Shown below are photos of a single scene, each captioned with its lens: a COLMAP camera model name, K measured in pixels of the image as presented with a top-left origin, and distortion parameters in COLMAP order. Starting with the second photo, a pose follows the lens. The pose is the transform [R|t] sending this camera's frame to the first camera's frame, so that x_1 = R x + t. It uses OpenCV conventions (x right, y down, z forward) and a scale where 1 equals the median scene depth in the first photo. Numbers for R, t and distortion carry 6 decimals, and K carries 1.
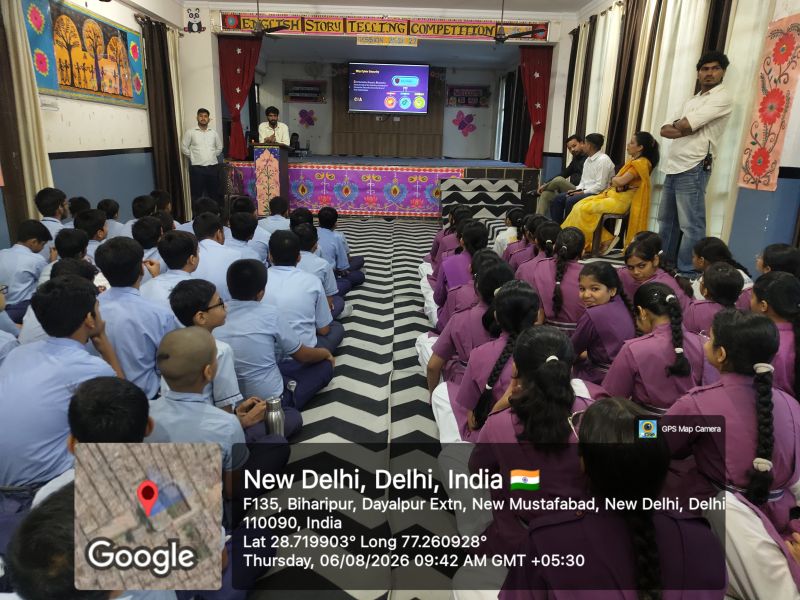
lens RADIAL K [[554.7, 0, 398.0], [0, 554.7, 307.0], [0, 0, 1]] dist [0.000613, -0.006161]
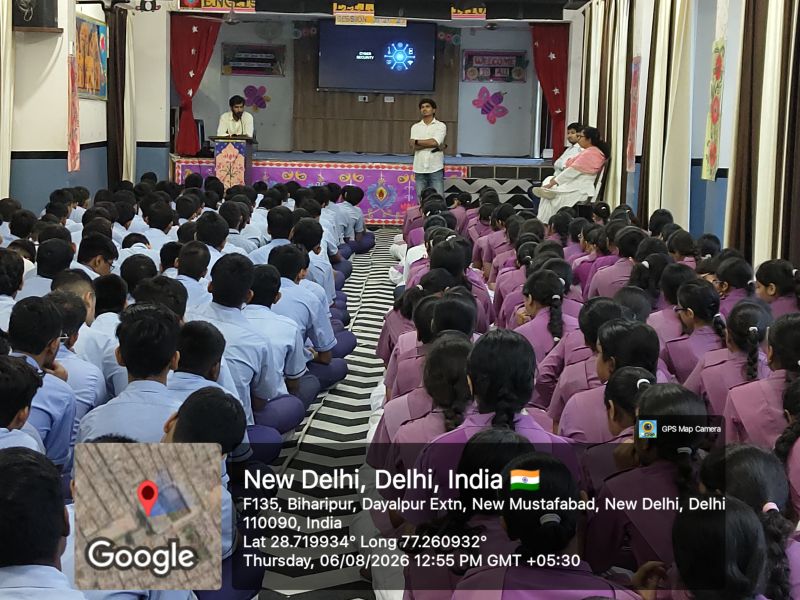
lens RADIAL K [[1434.1, 0, 400.8], [0, 1434.1, 298.8], [0, 0, 1]] dist [0.149031, 0.024625]
pose [[0.999955, -0.000780, -0.009490, 0.047497], [-0.000818, 0.985912, -0.167262, 0.319761], [0.009487, 0.167262, 0.985867, -1.133306]]
